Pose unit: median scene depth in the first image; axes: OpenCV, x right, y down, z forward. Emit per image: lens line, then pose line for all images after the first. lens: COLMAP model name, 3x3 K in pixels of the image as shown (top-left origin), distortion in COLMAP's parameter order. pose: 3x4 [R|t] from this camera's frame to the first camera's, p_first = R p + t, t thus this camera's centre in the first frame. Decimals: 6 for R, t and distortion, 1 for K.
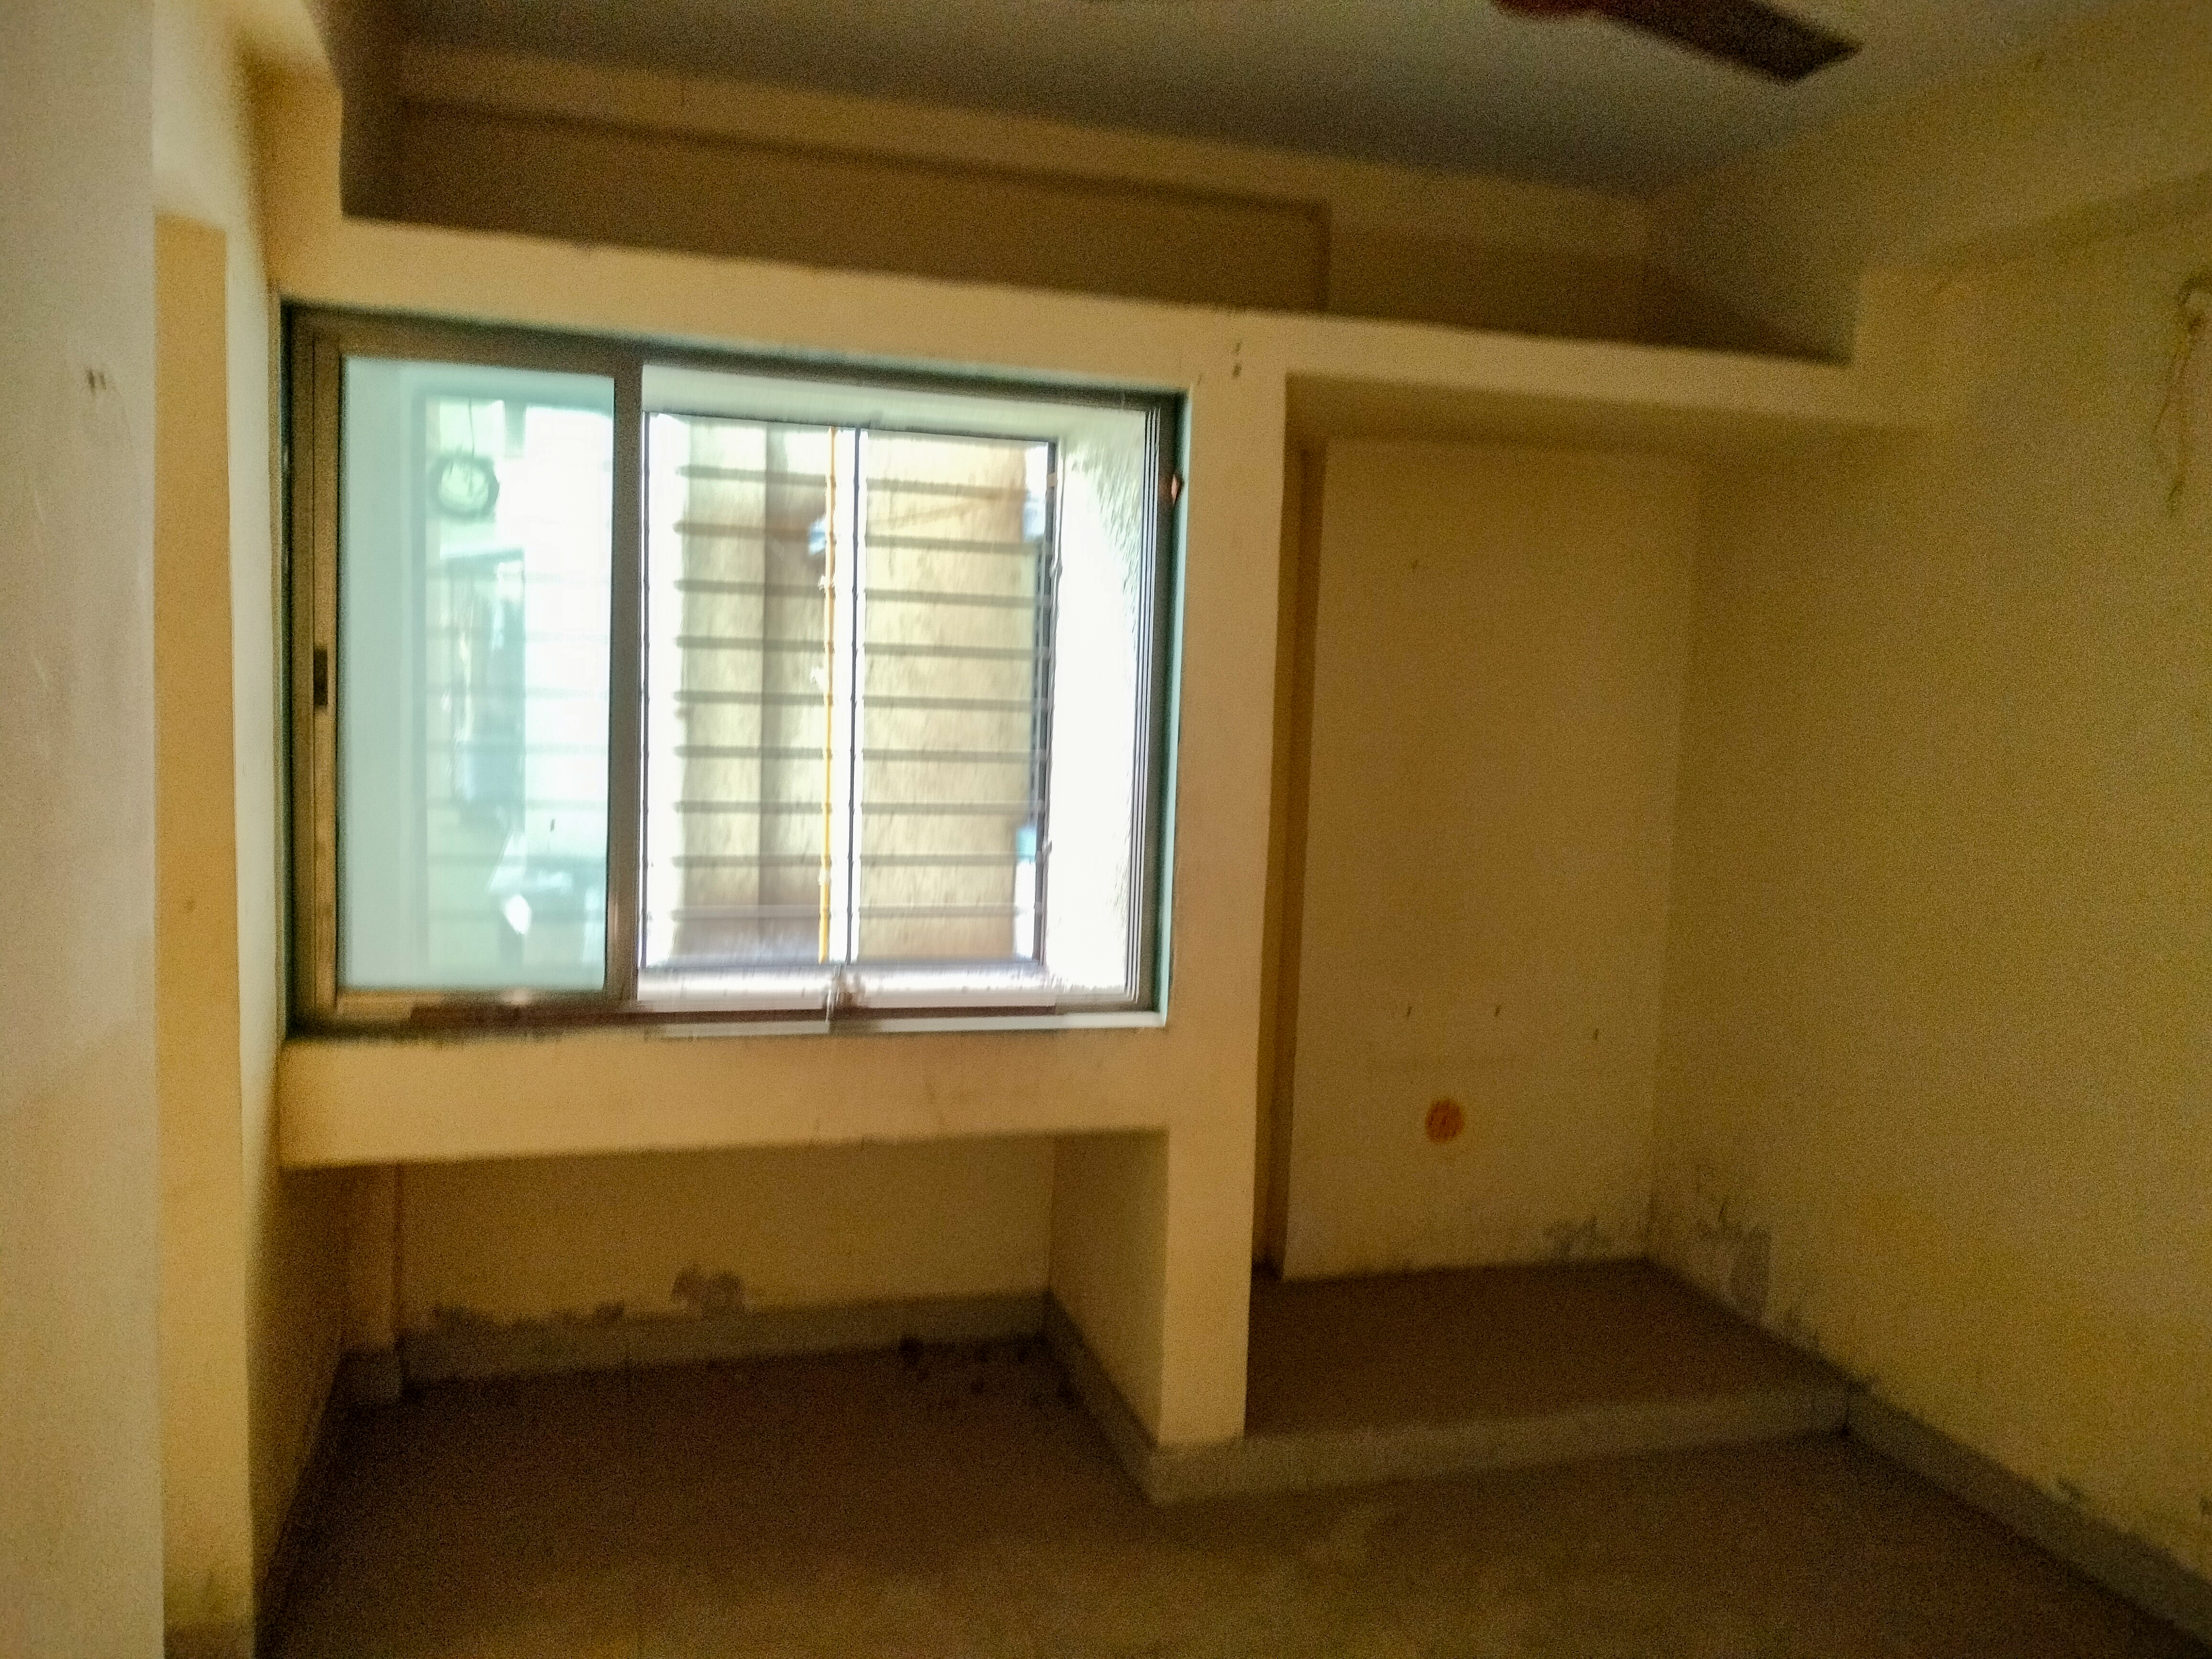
lens RADIAL K [[1634.4, 0, 1098.6], [0, 1634.4, 865.2], [0, 0, 1]] dist [0.061625, -0.109857]
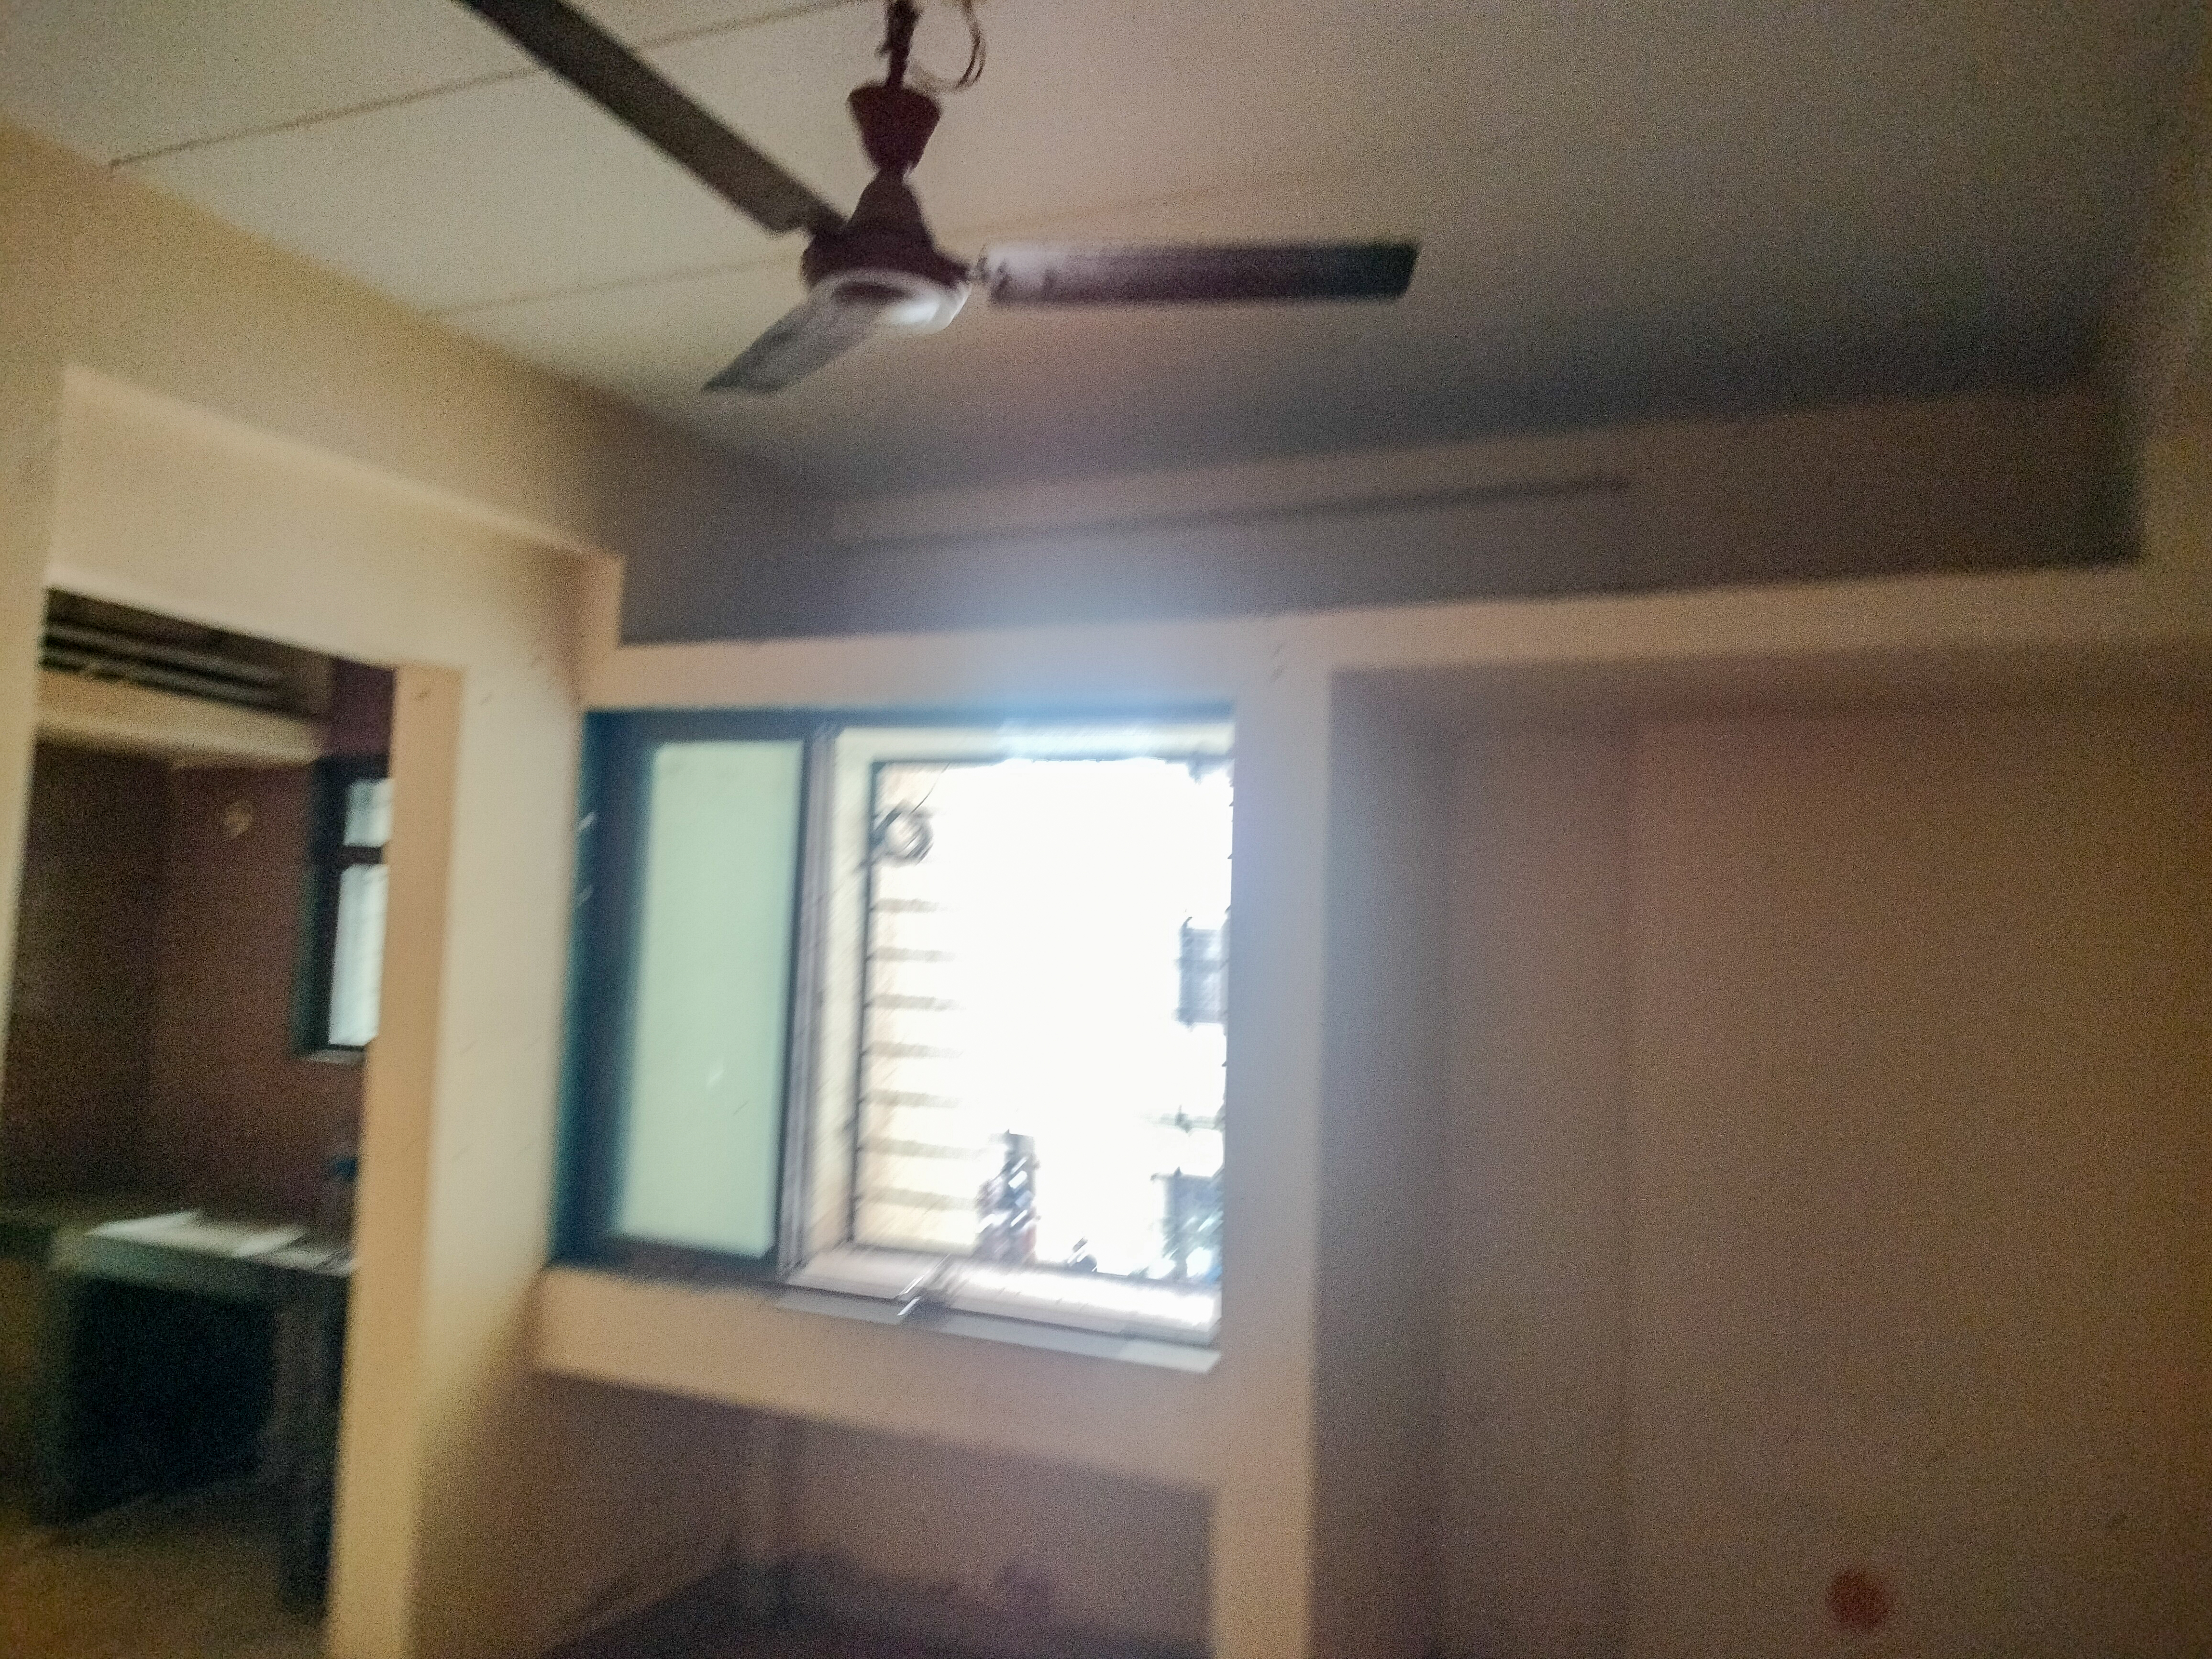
lens RADIAL K [[1681.3, 0, 1108.7], [0, 1681.3, 893.8], [0, 0, 1]] dist [0.004555, -0.054321]
pose [[0.764171, -0.032900, -0.644174, 0.580482], [-0.089138, 0.983729, -0.155985, -0.010881], [0.638825, 0.176619, 0.748805, 0.205243]]
